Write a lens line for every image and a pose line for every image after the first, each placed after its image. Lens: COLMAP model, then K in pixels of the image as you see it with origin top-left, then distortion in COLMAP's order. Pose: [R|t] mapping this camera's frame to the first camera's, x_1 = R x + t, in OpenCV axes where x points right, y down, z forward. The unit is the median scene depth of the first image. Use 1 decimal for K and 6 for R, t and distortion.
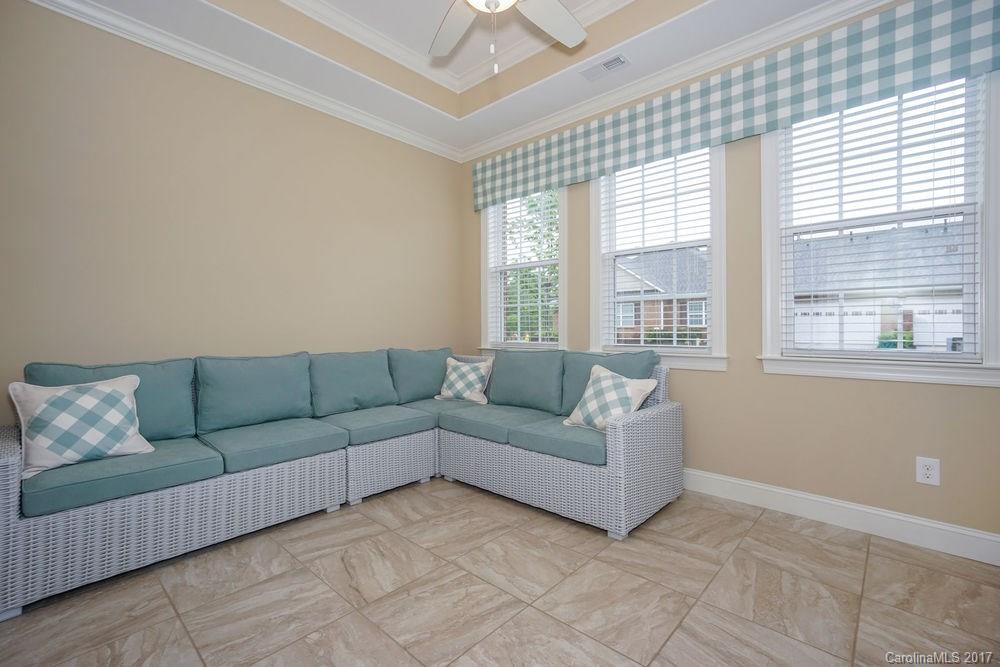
lens RADIAL K [[436.0, 0, 497.5], [0, 436.0, 330.5], [0, 0, 1]] dist [-0.012374, 0.009686]
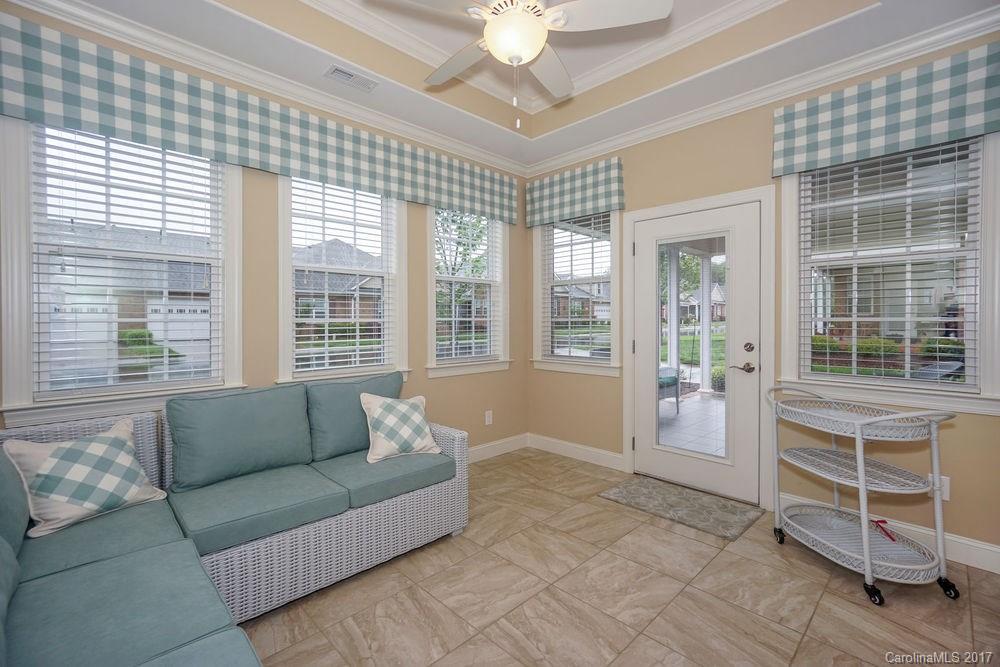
lens RADIAL K [[436.0, 0, 496.9], [0, 436.0, 331.2], [0, 0, 1]] dist [-0.012374, 0.009686]
pose [[0.062351, -0.021996, 0.997812, -0.920009], [0.003454, 0.999756, 0.021823, -0.103159], [-0.998048, 0.002086, 0.062411, 0.839795]]
